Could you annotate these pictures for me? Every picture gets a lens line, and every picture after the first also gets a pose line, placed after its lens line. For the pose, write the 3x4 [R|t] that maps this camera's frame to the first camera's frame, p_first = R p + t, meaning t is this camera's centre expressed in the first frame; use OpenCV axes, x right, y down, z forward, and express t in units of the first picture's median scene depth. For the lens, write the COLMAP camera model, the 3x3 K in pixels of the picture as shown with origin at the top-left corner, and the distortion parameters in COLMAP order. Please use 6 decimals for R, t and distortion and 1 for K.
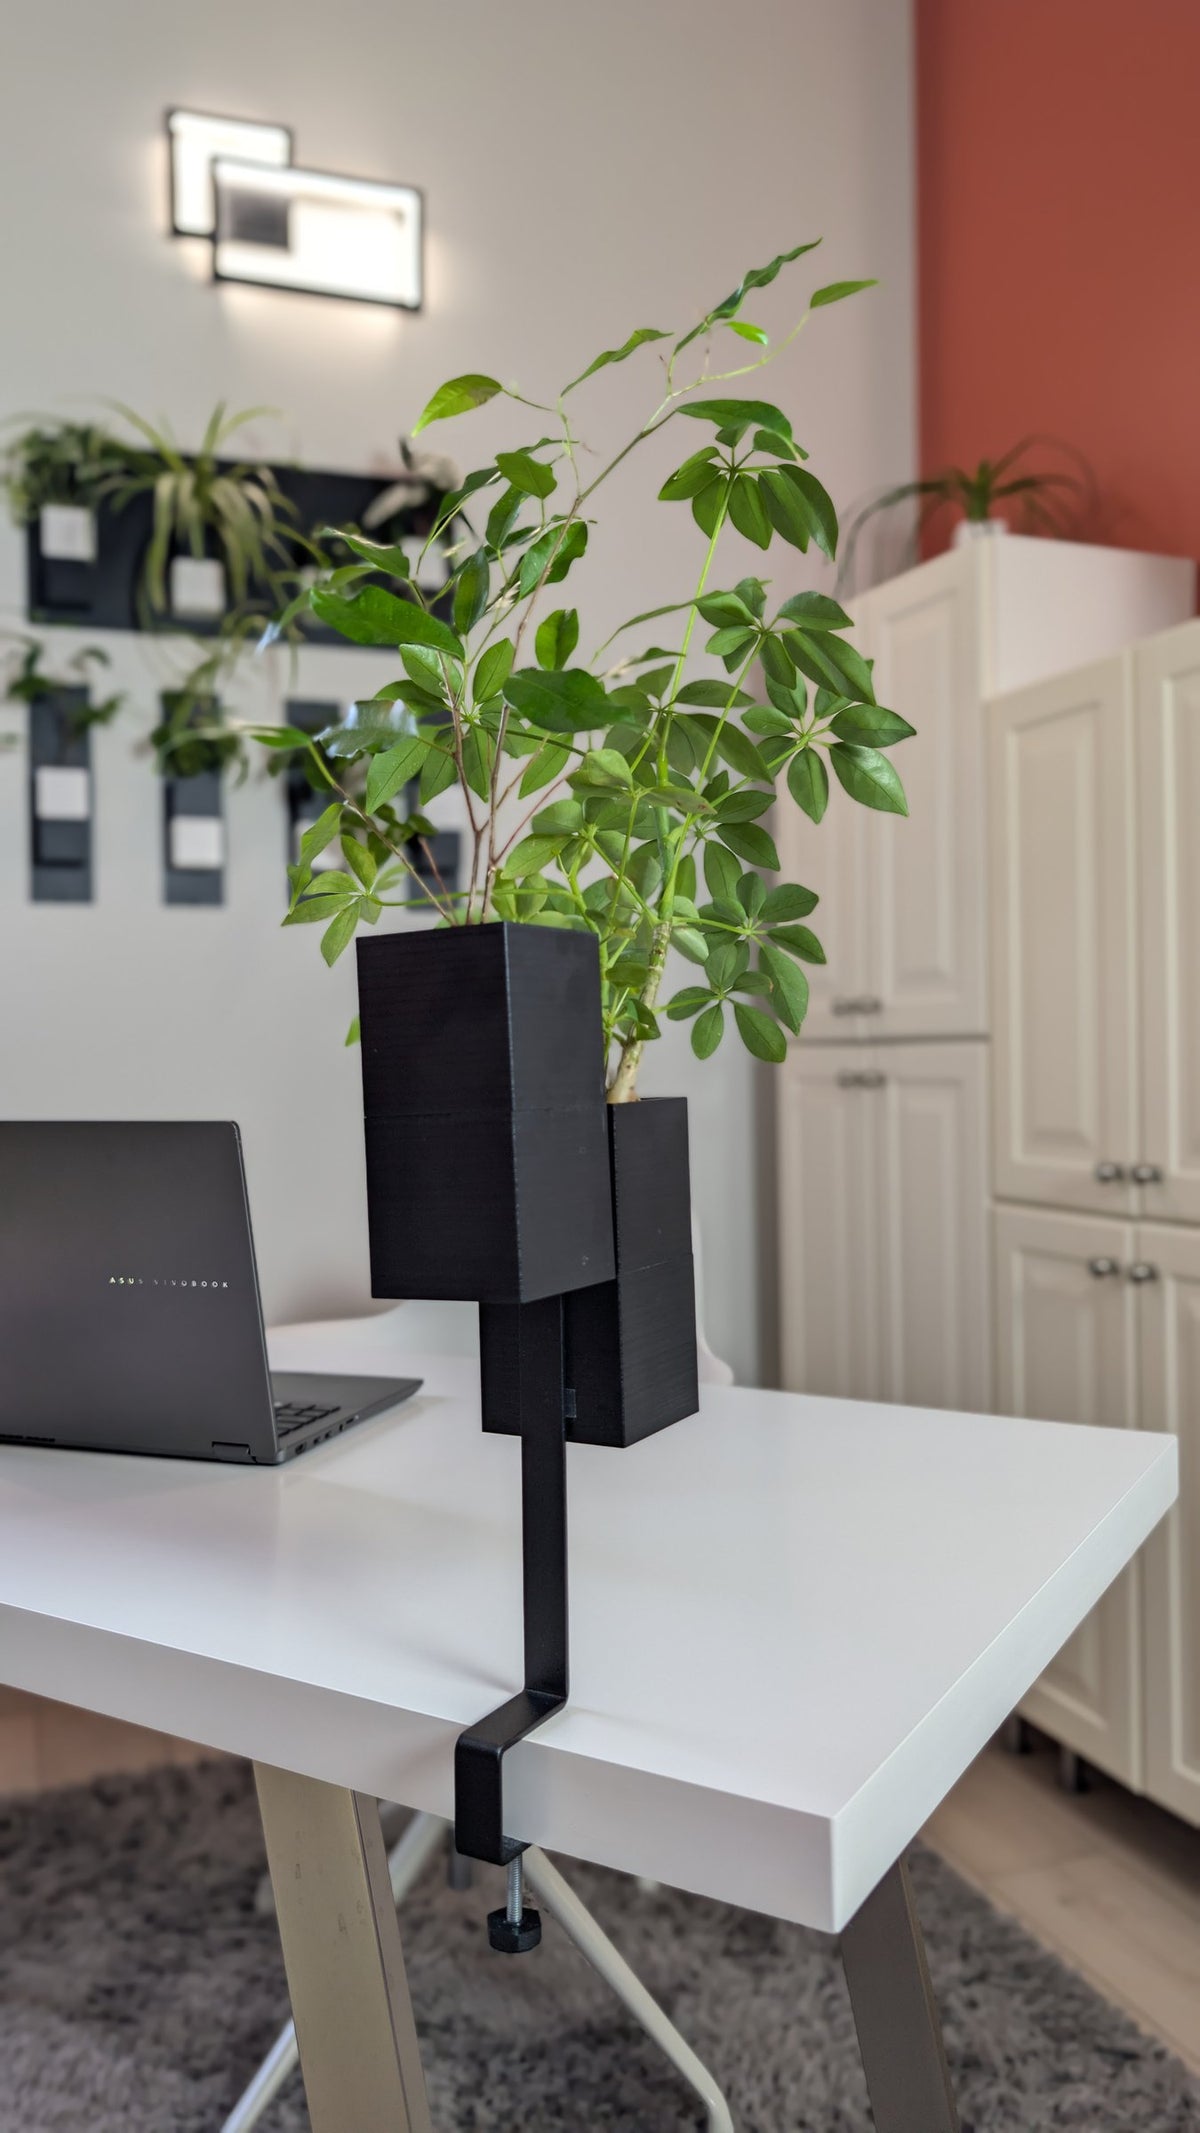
lens RADIAL K [[1585.1, 0, 573.8], [0, 1585.1, 1057.6], [0, 0, 1]] dist [-0.013832, -0.003258]
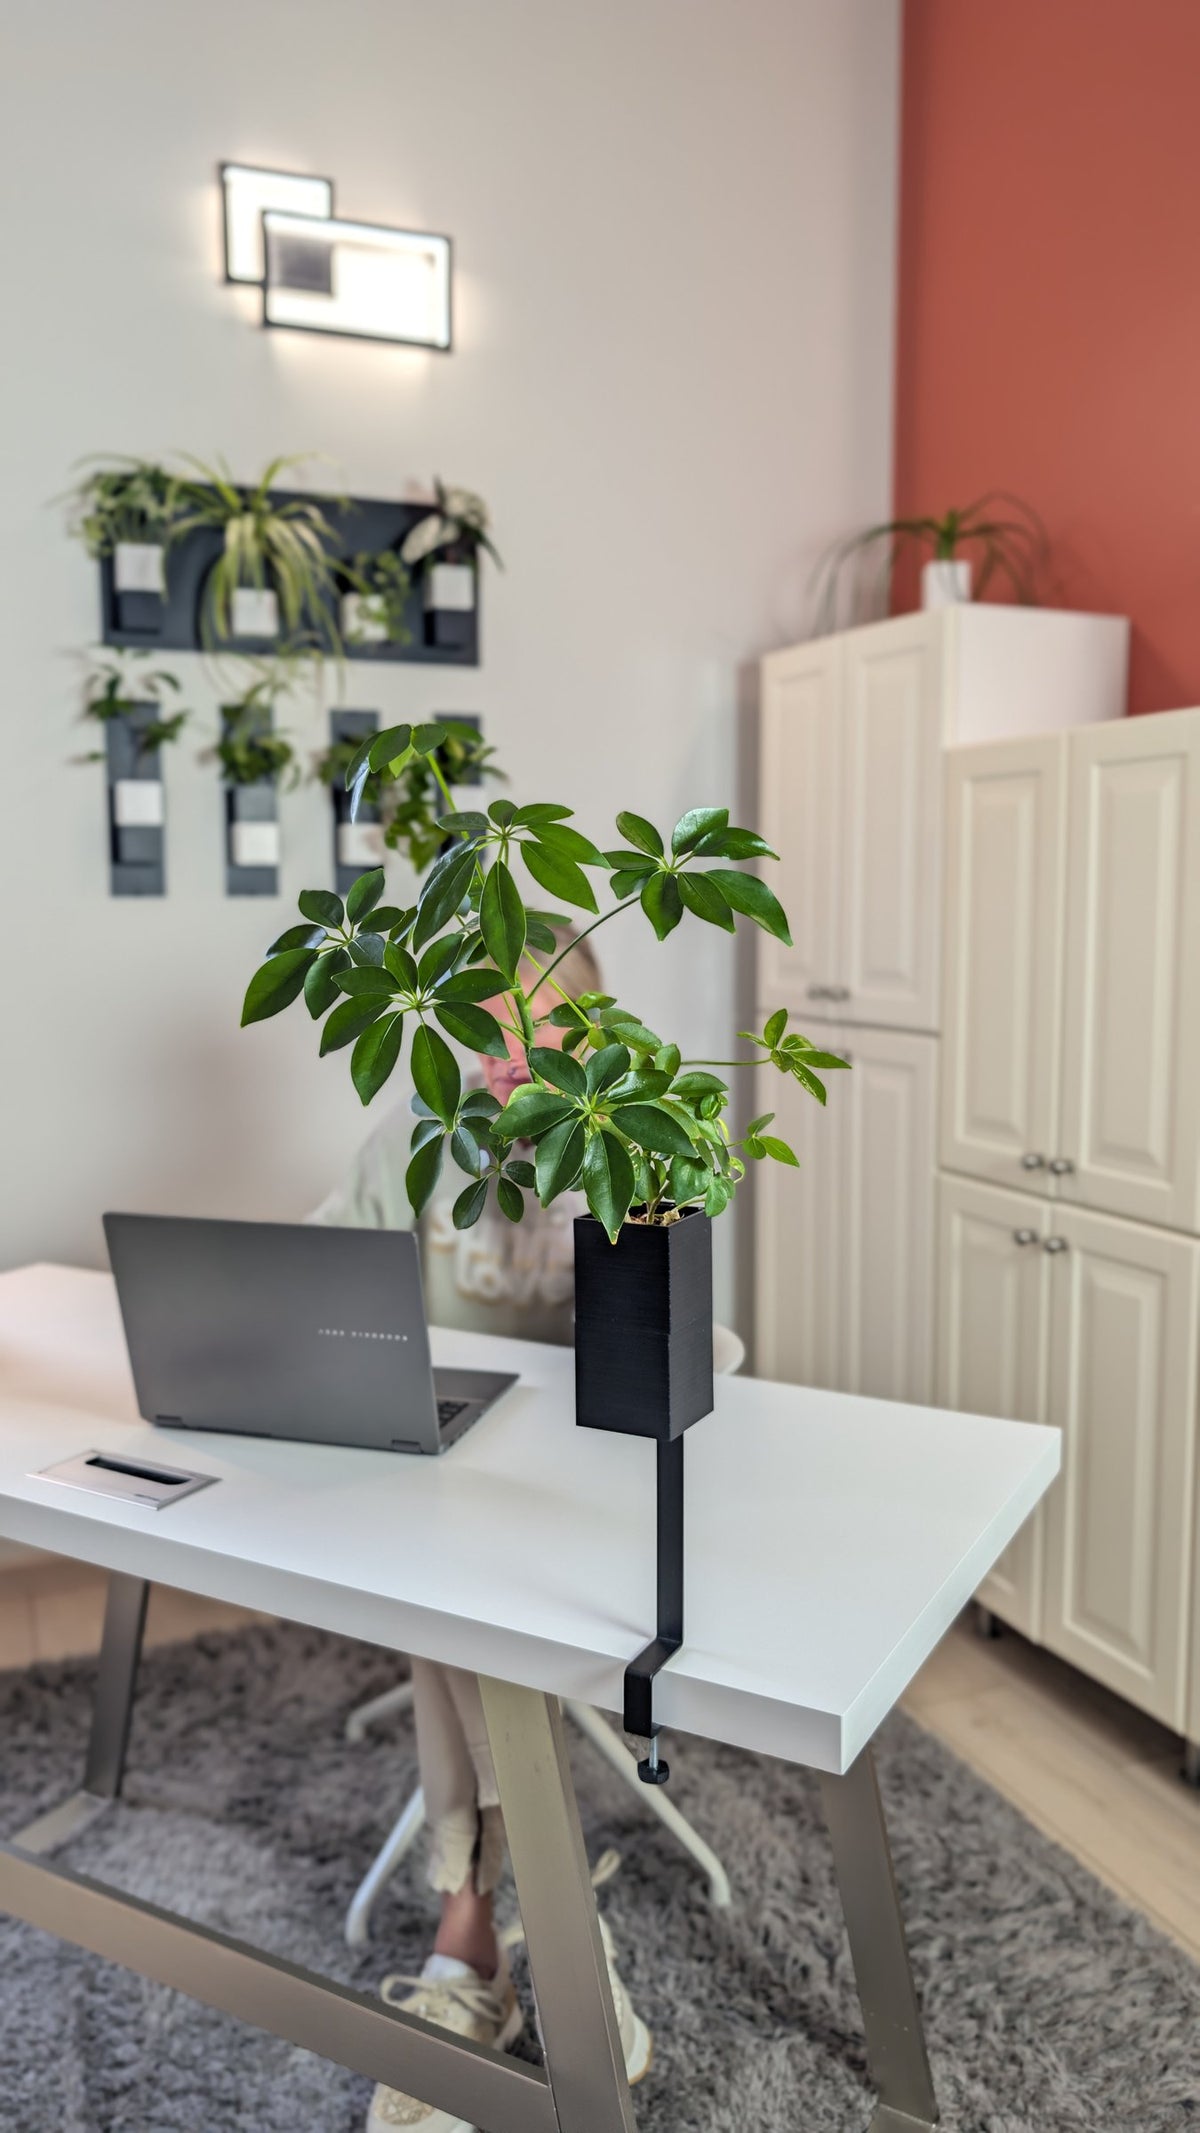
lens RADIAL K [[1585.1, 0, 592.4], [0, 1585.1, 1071.9], [0, 0, 1]] dist [-0.013832, -0.003258]
pose [[0.999036, 0.004990, 0.043613, -0.057009], [-0.009741, 0.993948, 0.109416, -0.124354], [-0.042803, -0.109735, 0.993039, -0.197245]]
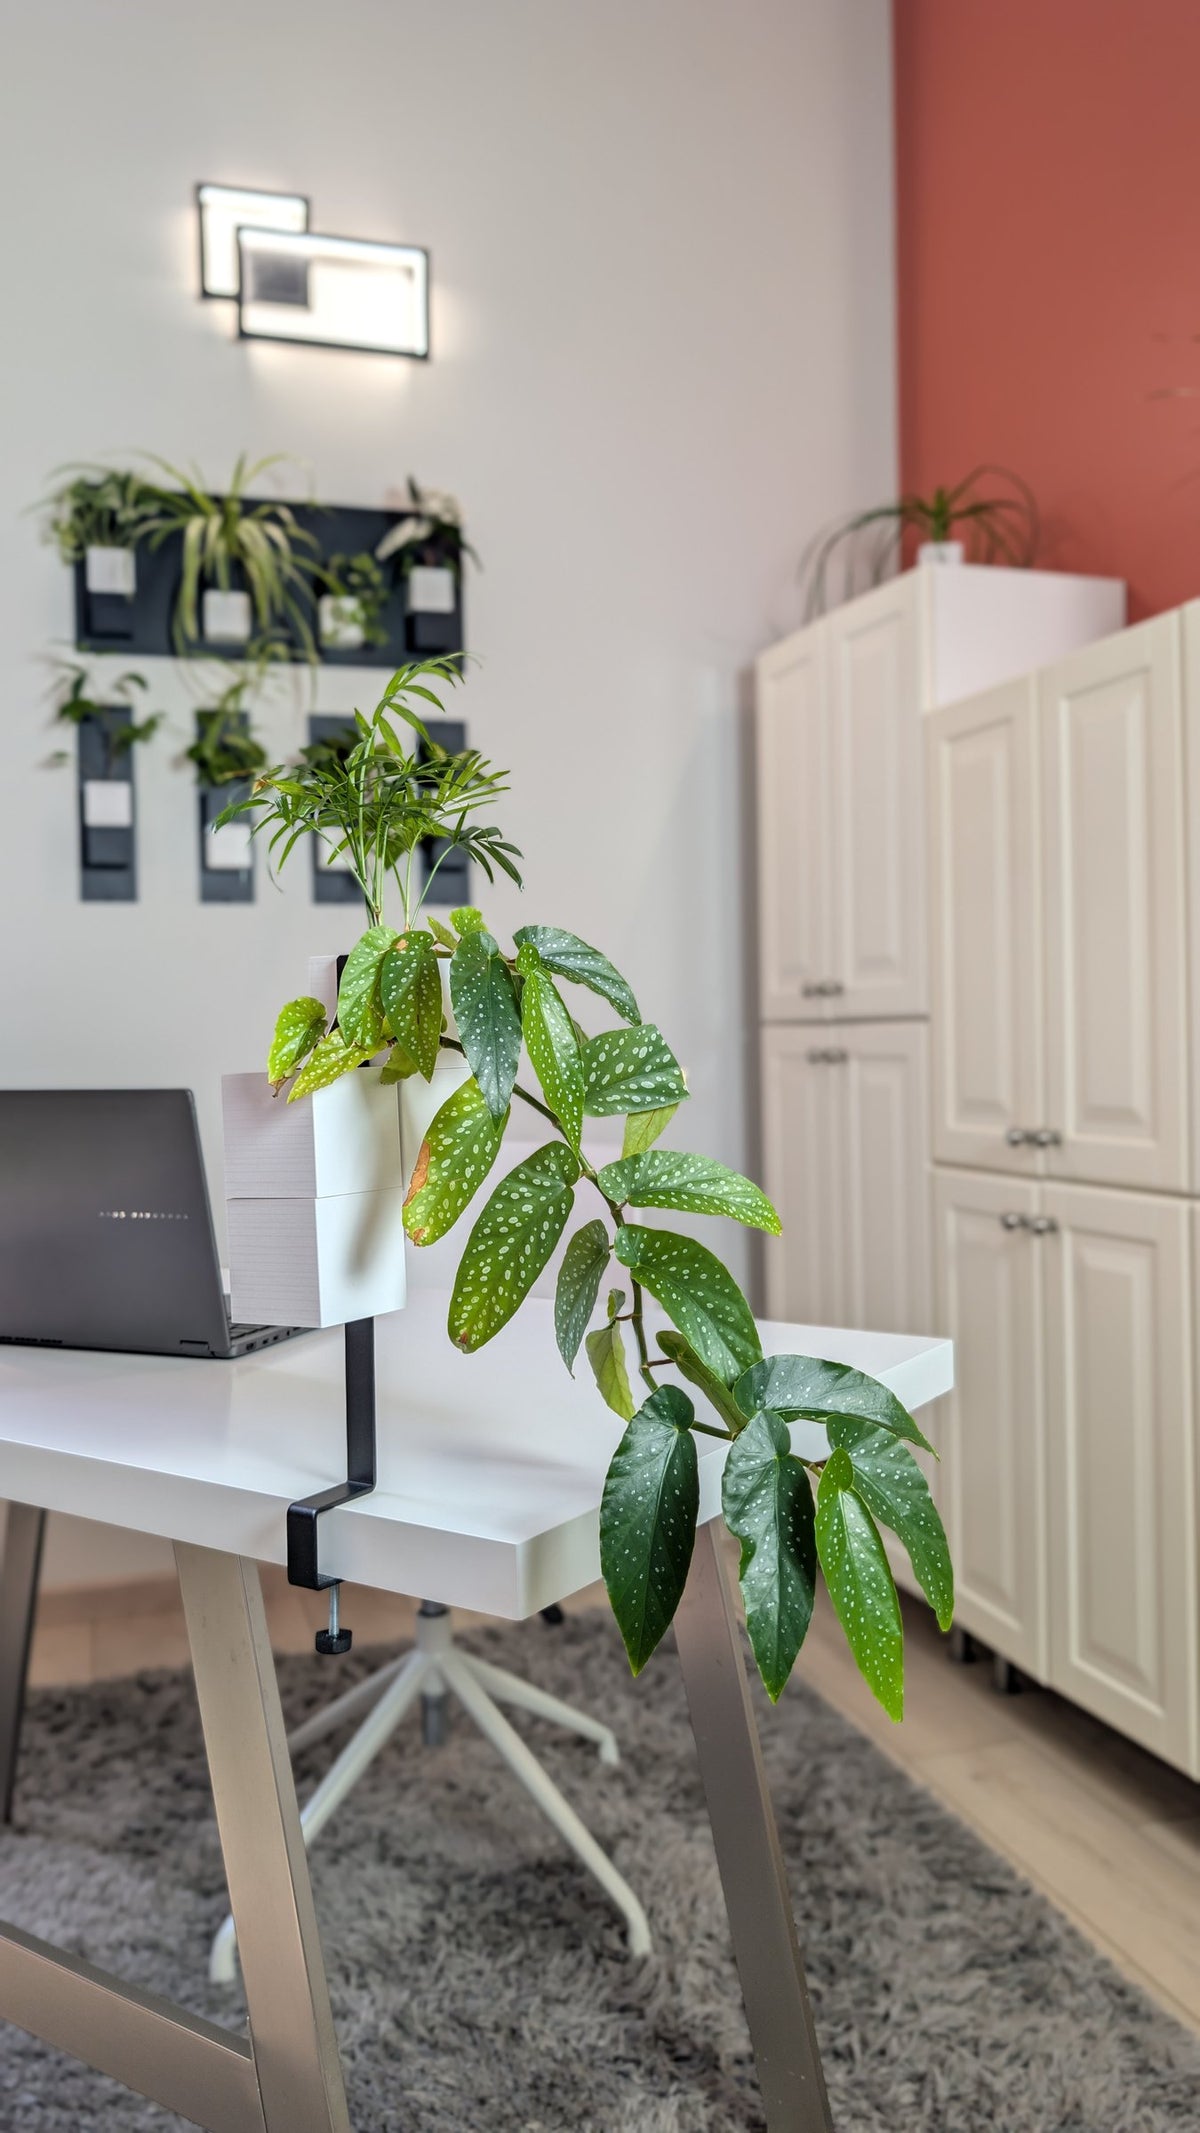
lens RADIAL K [[1585.1, 0, 601.3], [0, 1585.1, 1061.3], [0, 0, 1]] dist [-0.013832, -0.003258]
pose [[0.999279, -0.004485, -0.037699, 0.081448], [0.005035, 0.999882, 0.014515, 0.000802], [0.037629, -0.014694, 0.999184, -0.131832]]
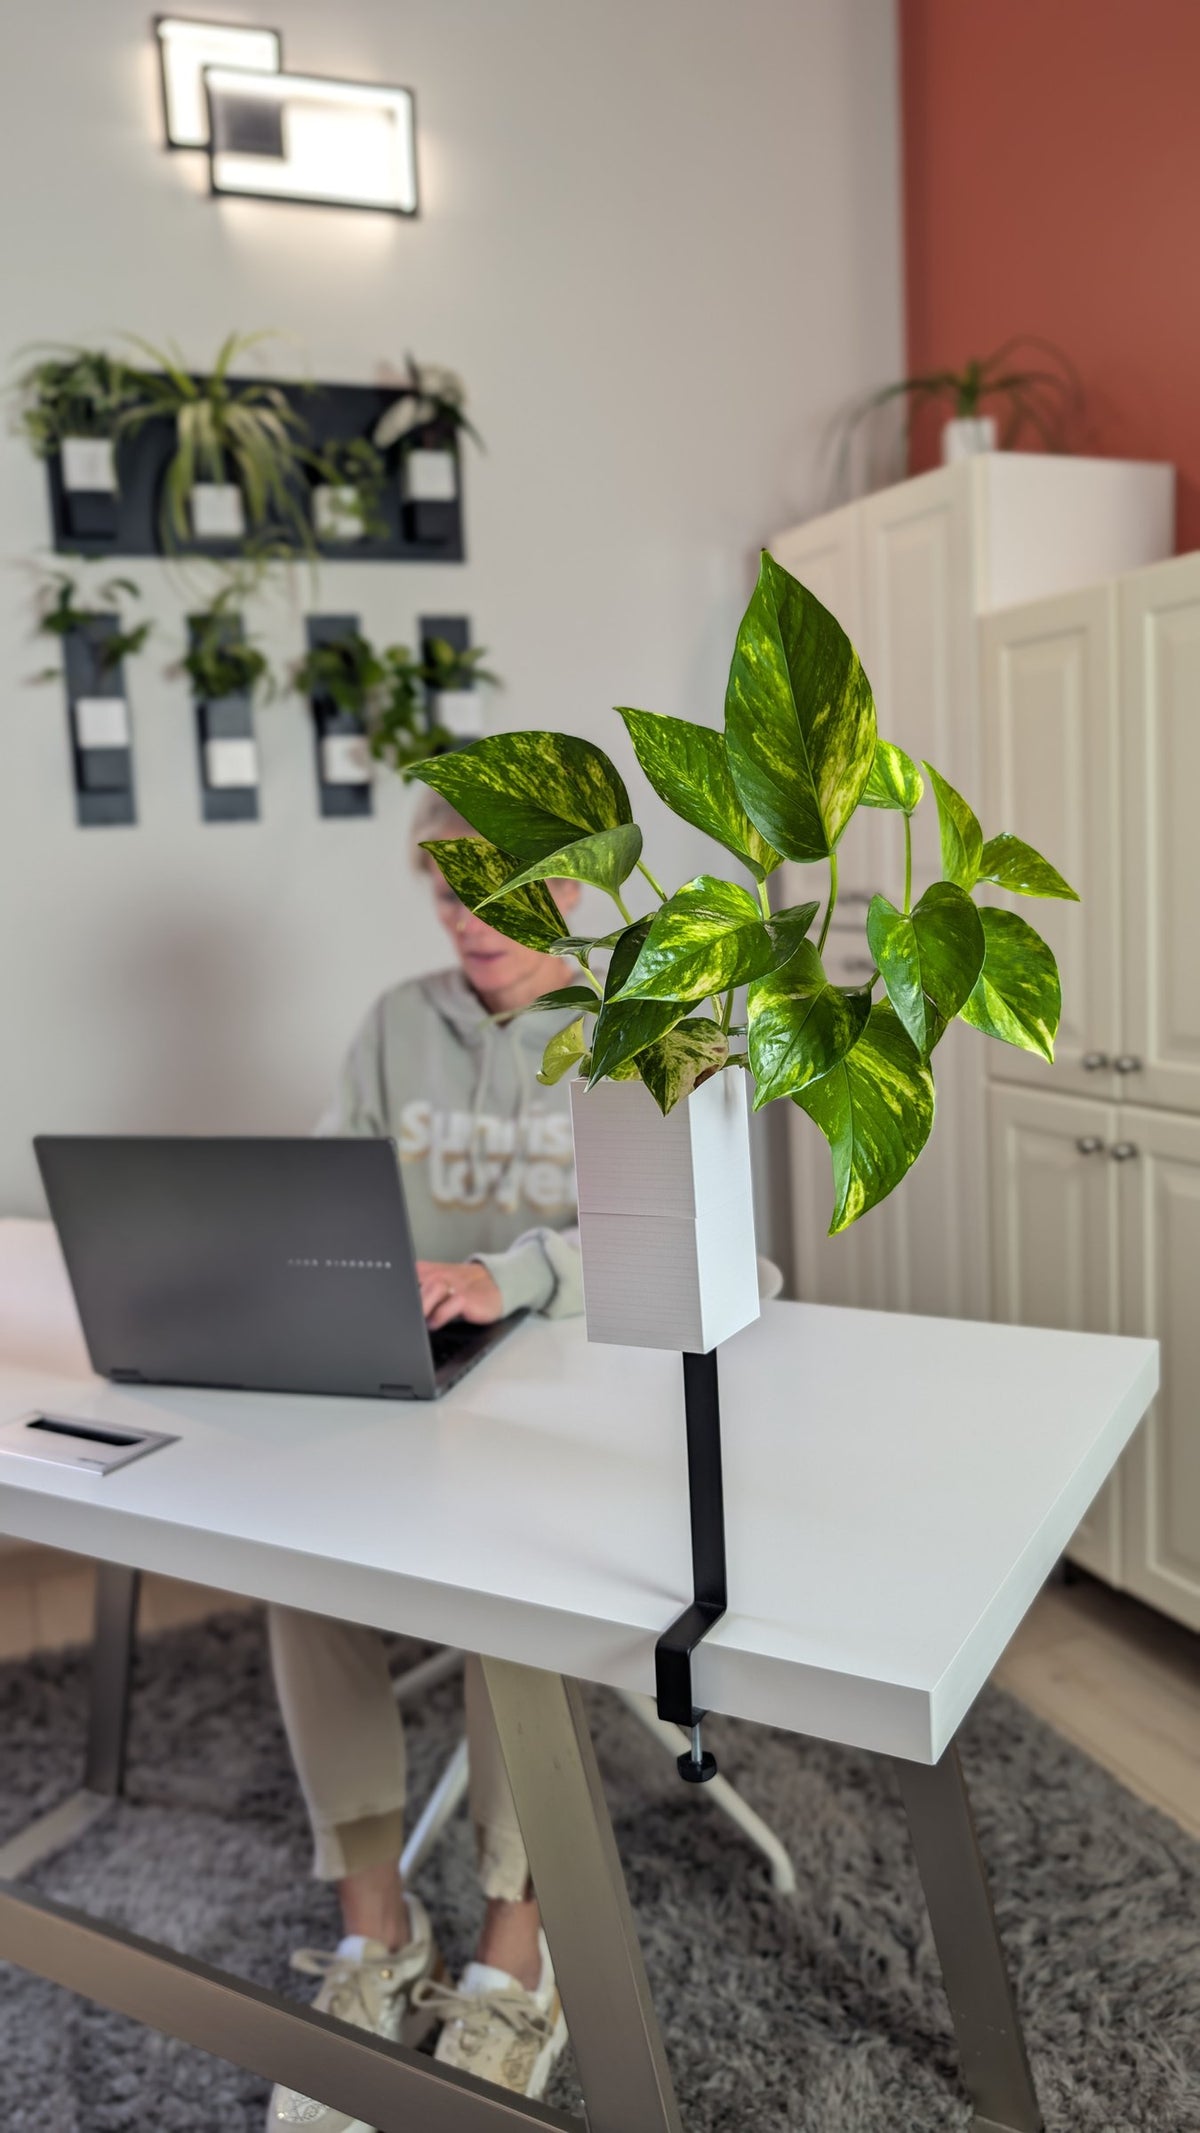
lens RADIAL K [[1585.1, 0, 595.7], [0, 1585.1, 1073.2], [0, 0, 1]] dist [-0.013832, -0.003258]
pose [[0.998784, -0.040494, 0.028125, -0.043940], [0.036483, 0.990731, 0.130848, -0.075705], [-0.033163, -0.129663, 0.991003, -0.094933]]
